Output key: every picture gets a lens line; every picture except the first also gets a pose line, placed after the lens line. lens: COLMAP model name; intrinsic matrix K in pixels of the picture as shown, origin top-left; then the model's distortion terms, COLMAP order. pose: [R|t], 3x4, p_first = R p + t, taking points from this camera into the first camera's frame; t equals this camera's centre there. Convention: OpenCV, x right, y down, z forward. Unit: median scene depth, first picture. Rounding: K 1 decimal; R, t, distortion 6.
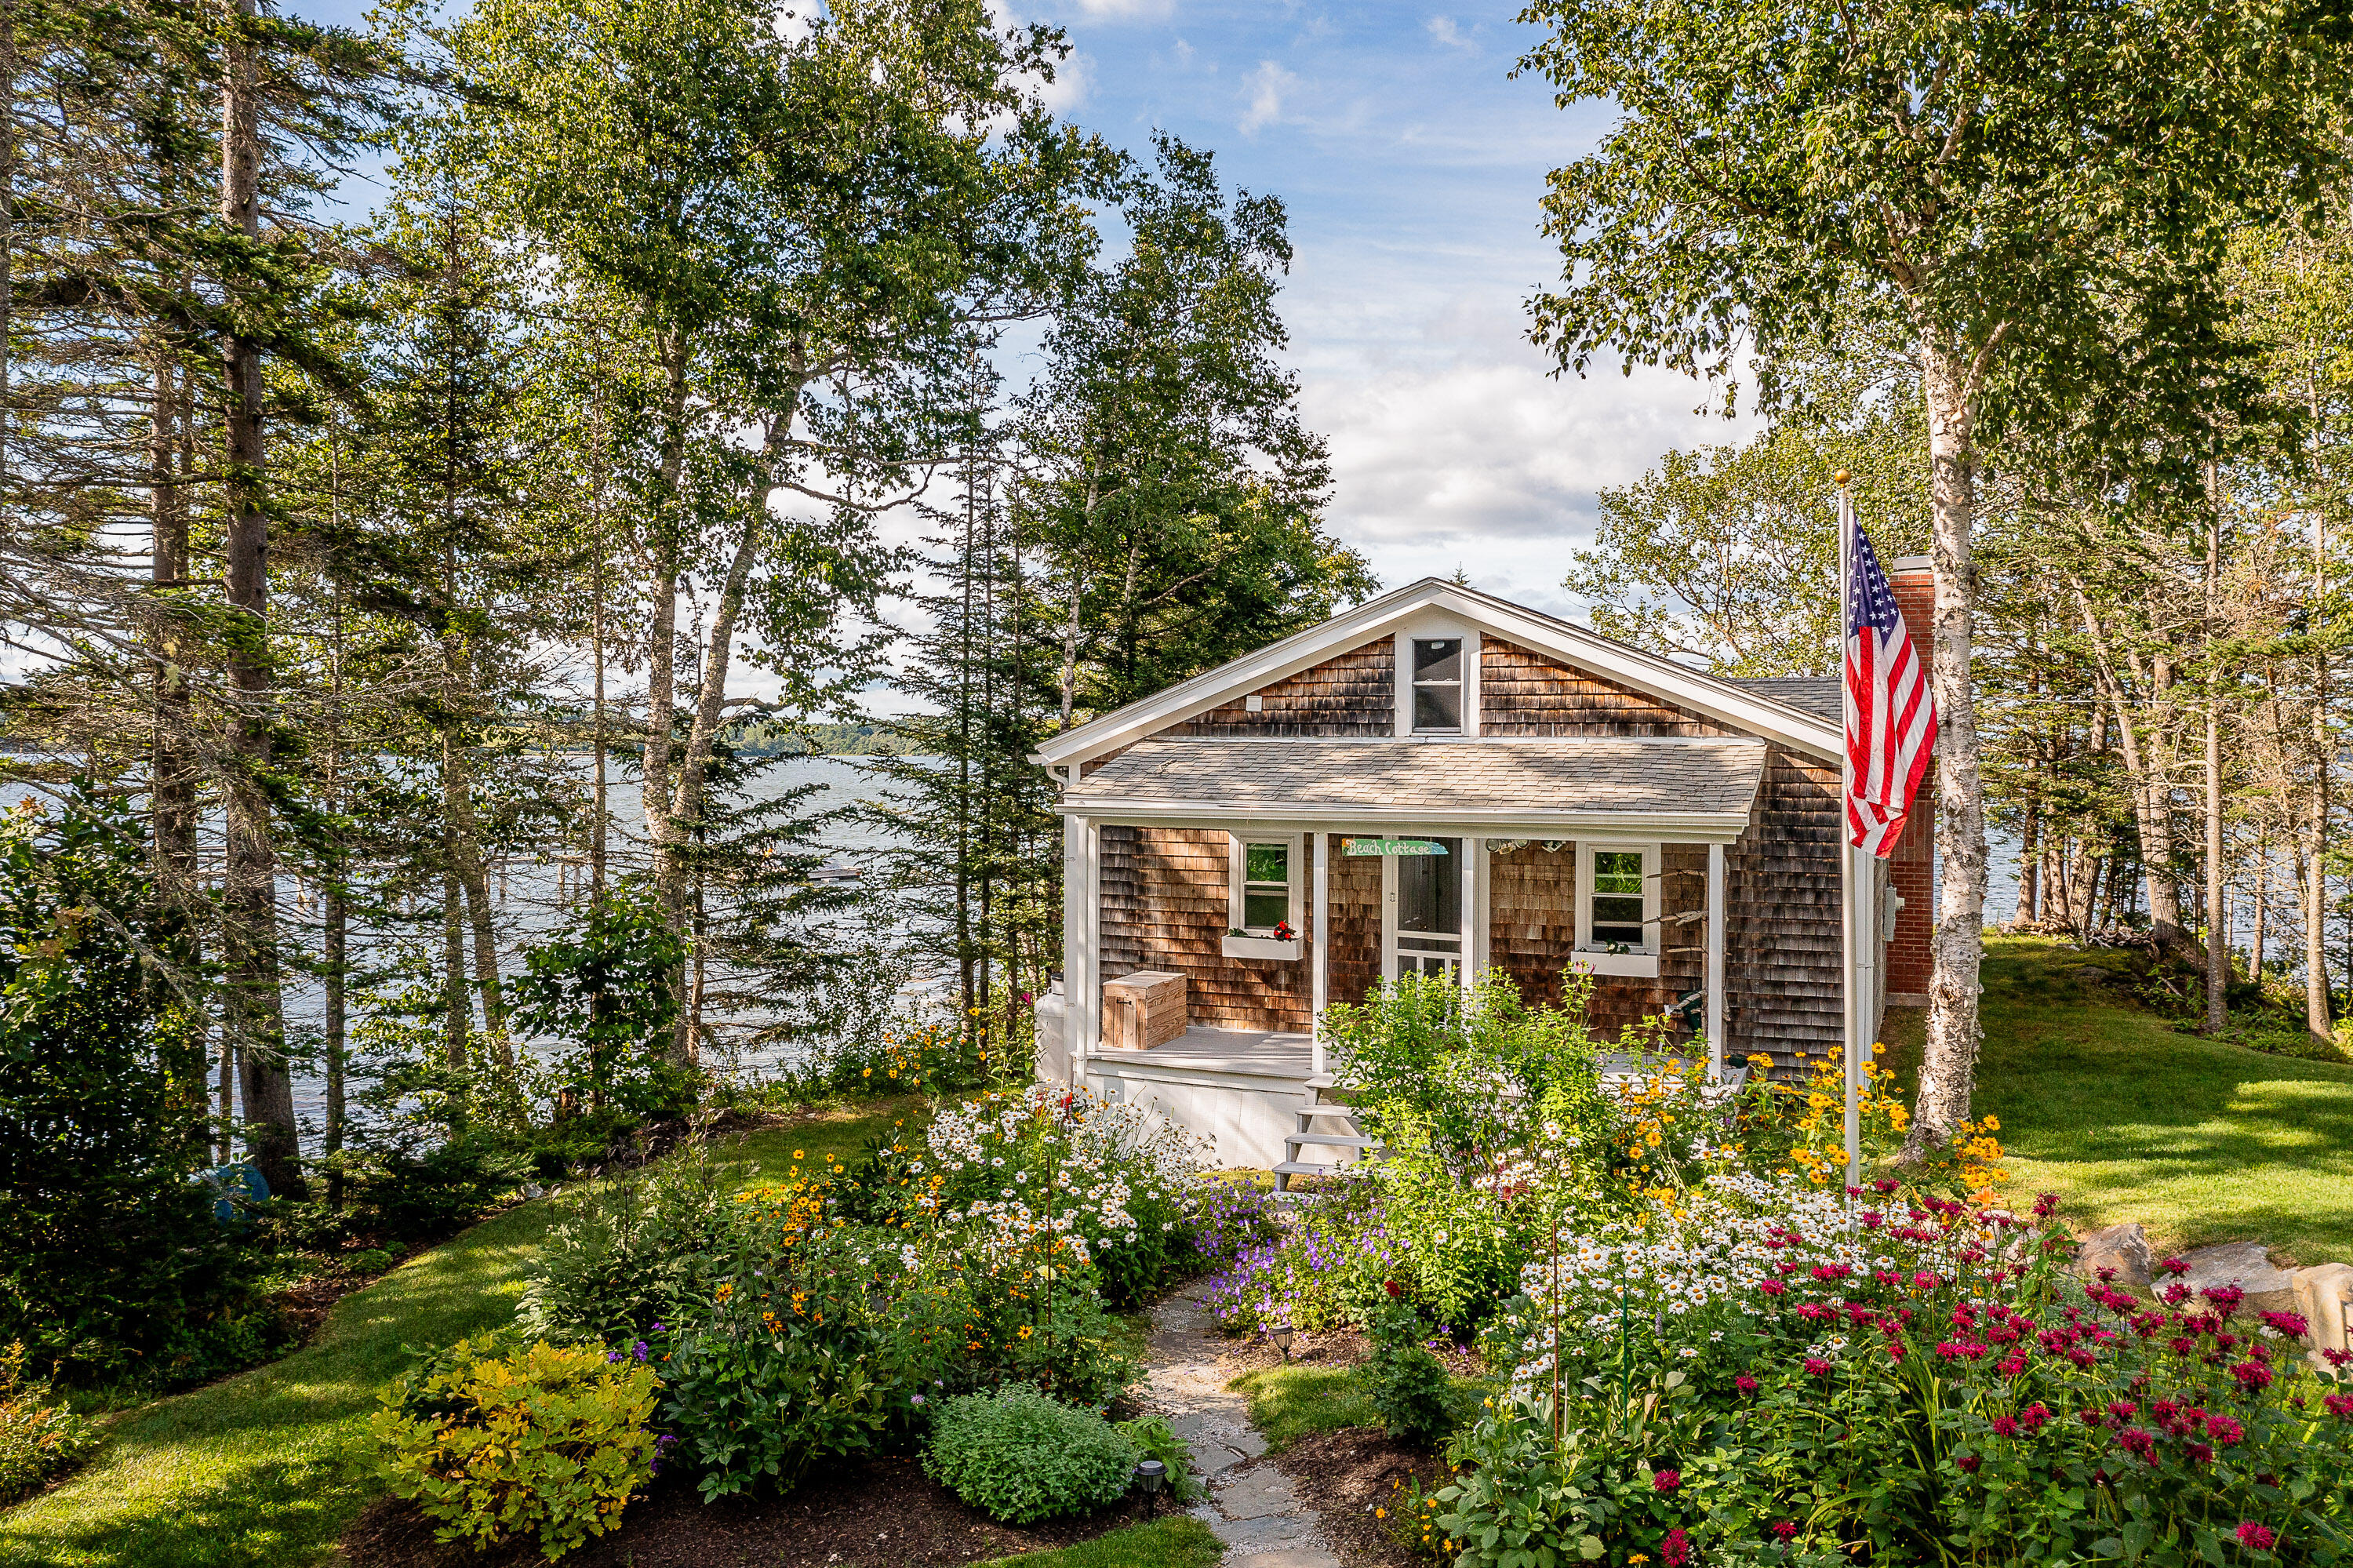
lens RADIAL K [[1874.8, 0, 1176.5], [0, 1874.8, 784.0], [0, 0, 1]] dist [-0.016528, 0.000597]
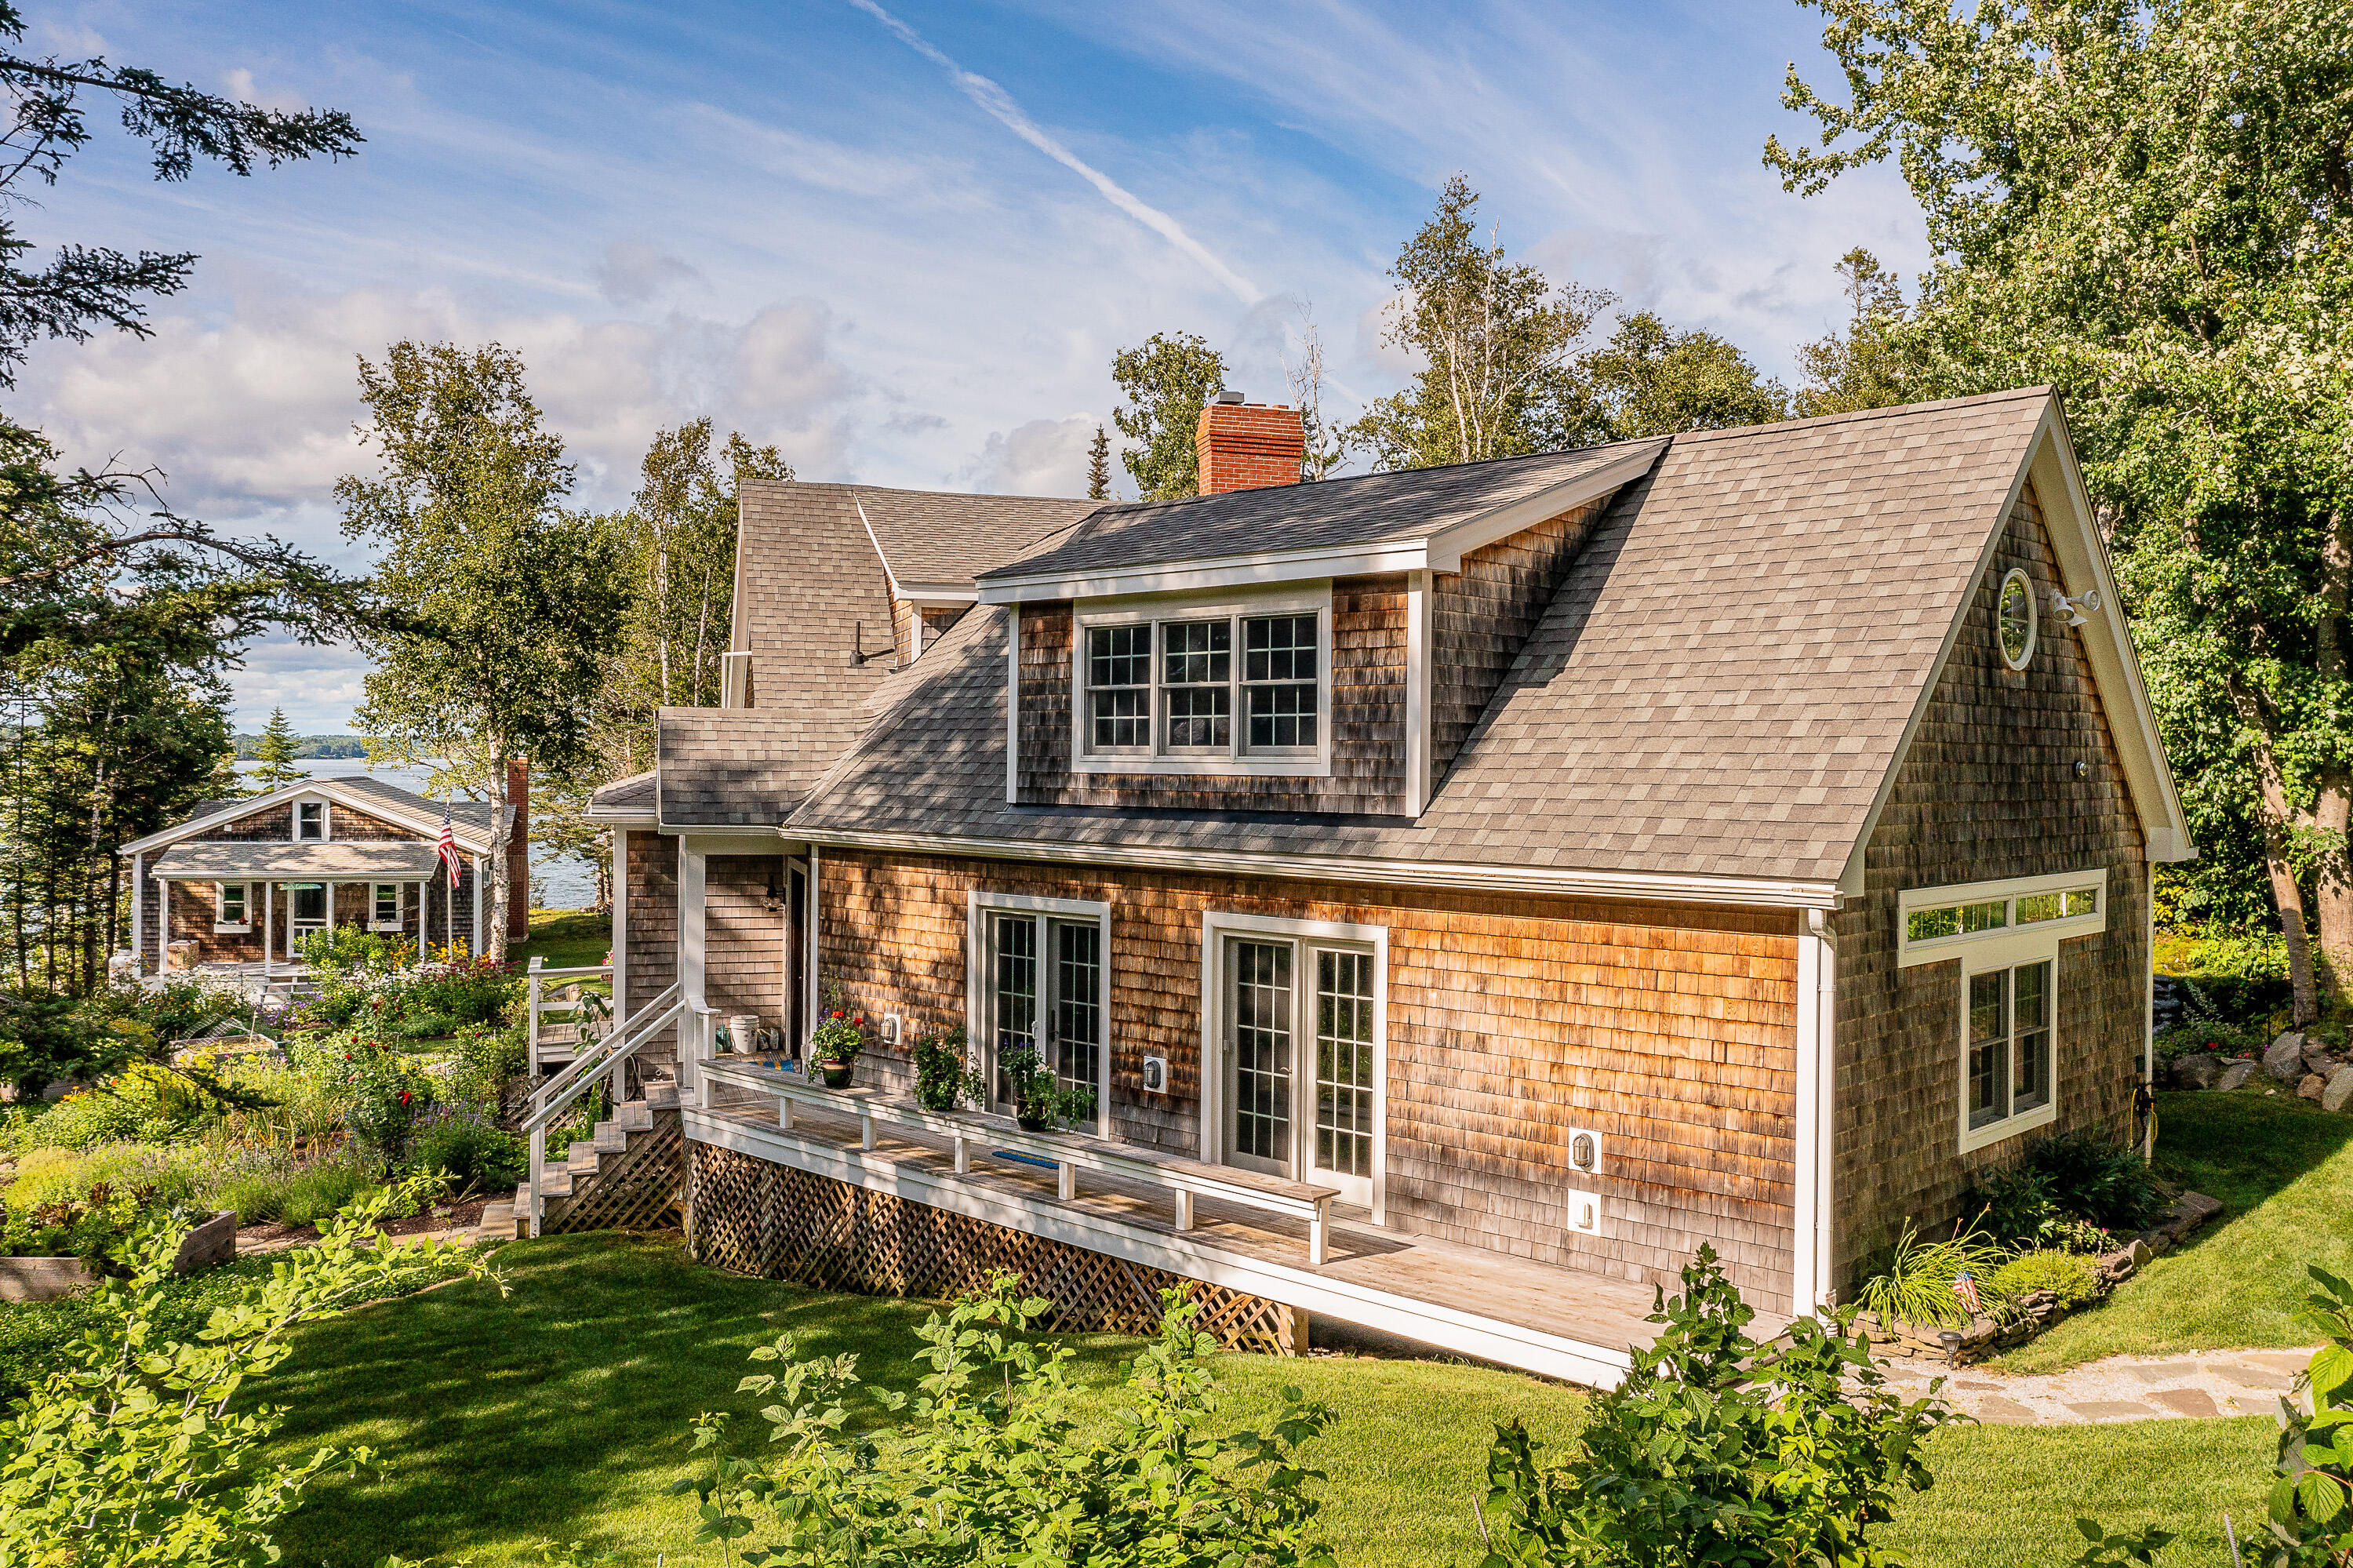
lens RADIAL K [[1874.8, 0, 1176.5], [0, 1874.8, 784.0], [0, 0, 1]] dist [-0.016528, 0.000597]
pose [[0.800059, -0.002325, 0.599917, -0.444283], [0.002629, 0.999996, 0.000370, -0.101695], [-0.599916, 0.001282, 0.800062, -1.742514]]
